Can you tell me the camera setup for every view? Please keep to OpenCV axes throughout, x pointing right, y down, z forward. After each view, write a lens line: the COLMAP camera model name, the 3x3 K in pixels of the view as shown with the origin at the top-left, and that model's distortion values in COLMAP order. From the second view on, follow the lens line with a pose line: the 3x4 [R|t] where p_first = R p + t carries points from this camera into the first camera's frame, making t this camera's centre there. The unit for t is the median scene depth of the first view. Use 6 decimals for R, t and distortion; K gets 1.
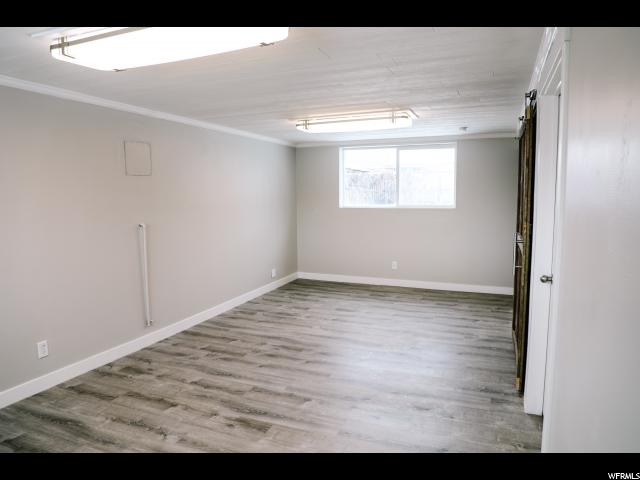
lens RADIAL K [[419.3, 0, 325.3], [0, 419.3, 240.2], [0, 0, 1]] dist [-0.035734, 0.012593]
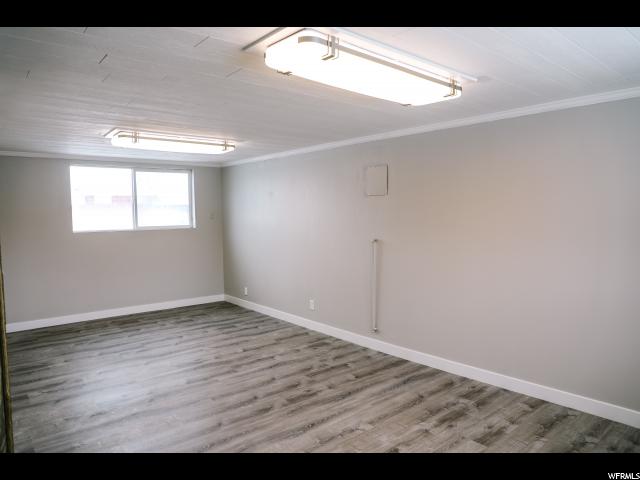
lens RADIAL K [[419.3, 0, 317.8], [0, 419.3, 242.0], [0, 0, 1]] dist [-0.035734, 0.012593]
pose [[-0.450481, 0.076560, -0.889497, 0.692695], [-0.080177, 0.988821, 0.125714, -0.180392], [0.889179, 0.127949, -0.439307, 1.475101]]
